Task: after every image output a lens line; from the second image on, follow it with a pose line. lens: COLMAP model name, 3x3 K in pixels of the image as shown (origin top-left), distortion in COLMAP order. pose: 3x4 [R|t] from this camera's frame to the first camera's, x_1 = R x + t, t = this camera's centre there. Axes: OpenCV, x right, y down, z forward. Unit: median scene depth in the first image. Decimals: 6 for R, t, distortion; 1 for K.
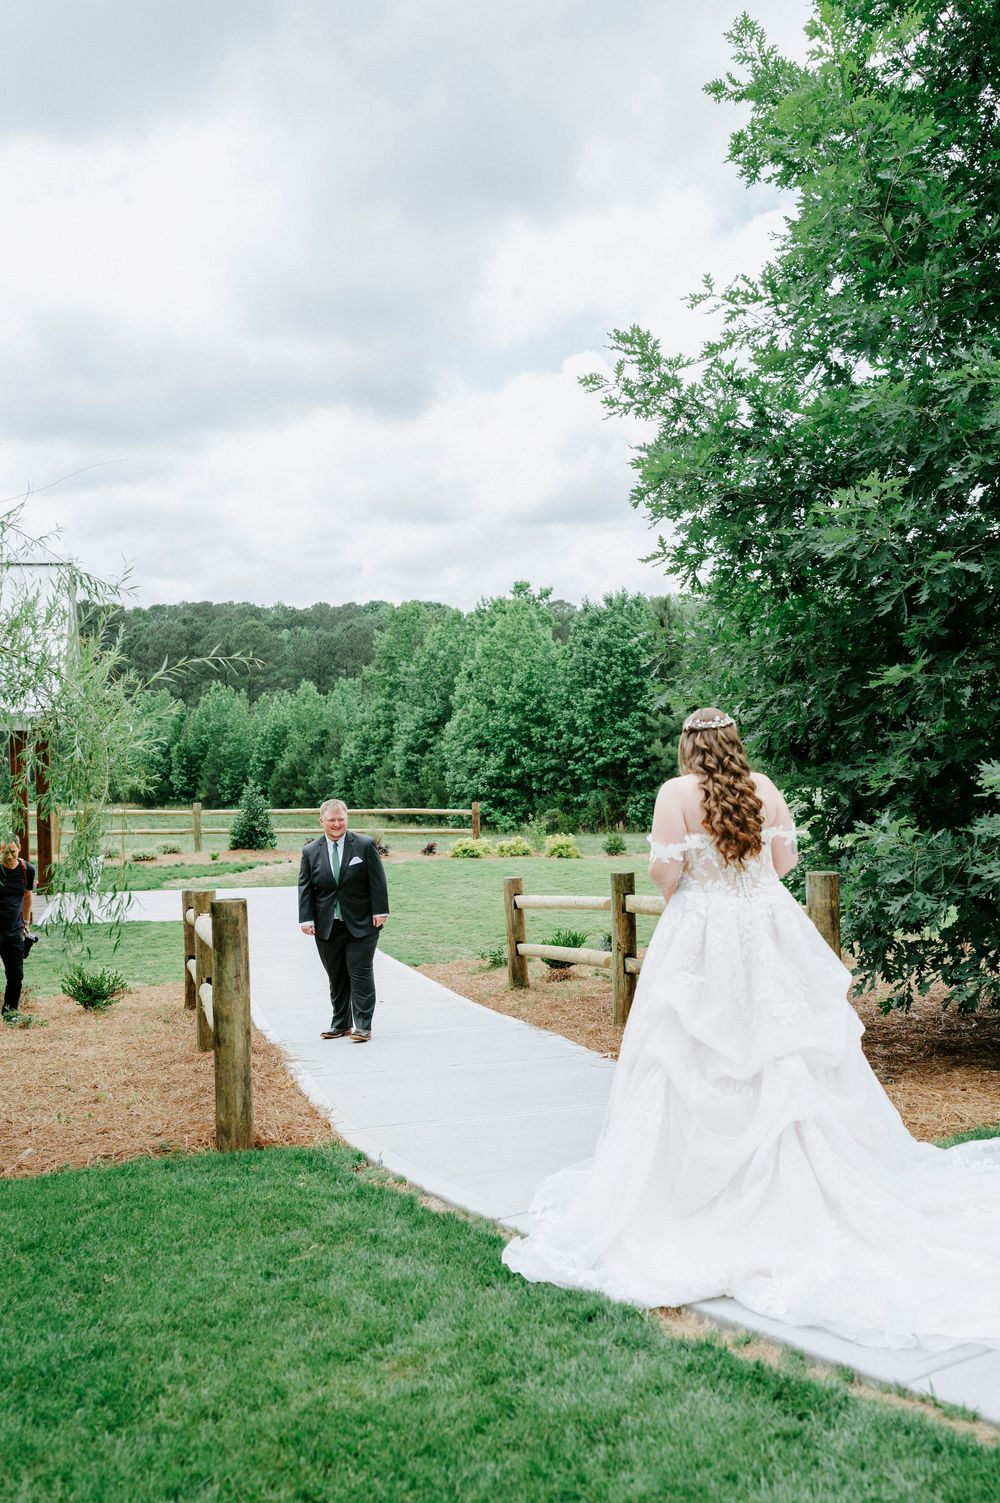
lens RADIAL K [[1465.9, 0, 500.0], [0, 1465.9, 751.5], [0, 0, 1]] dist [0.008069, 0.001012]
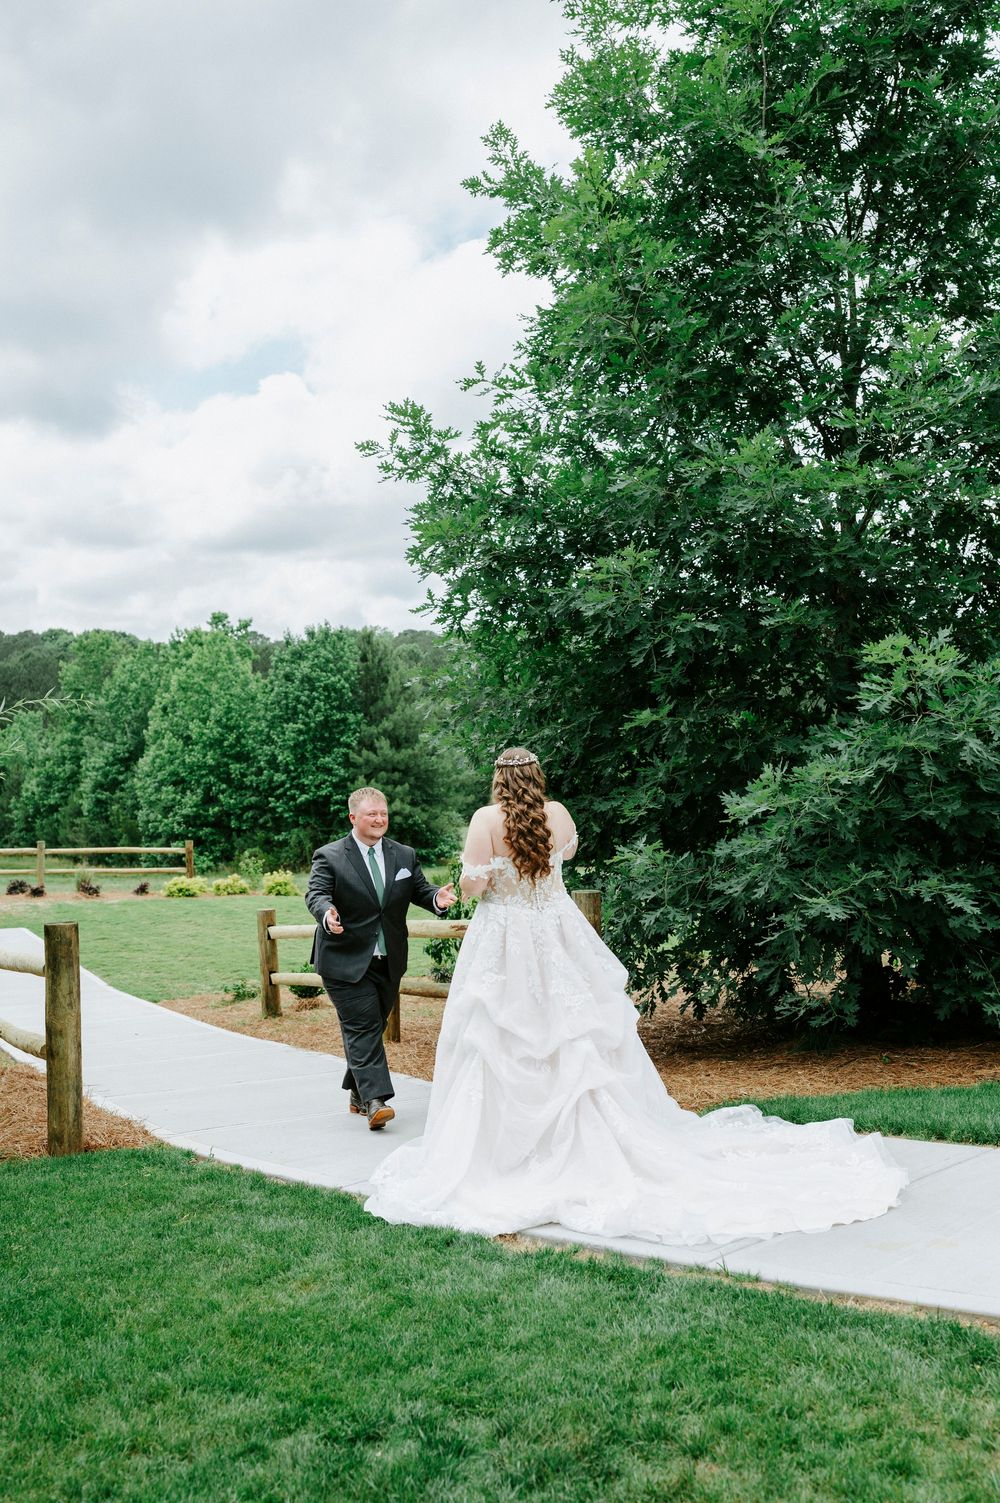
lens RADIAL K [[1513.3, 0, 467.0], [0, 1513.3, 743.5], [0, 0, 1]] dist [0.004978, 0.012662]
pose [[0.983838, 0.002460, 0.179046, -0.065886], [0.002876, 0.999560, -0.029536, 0.001727], [-0.179040, 0.029574, 0.983397, -0.115424]]
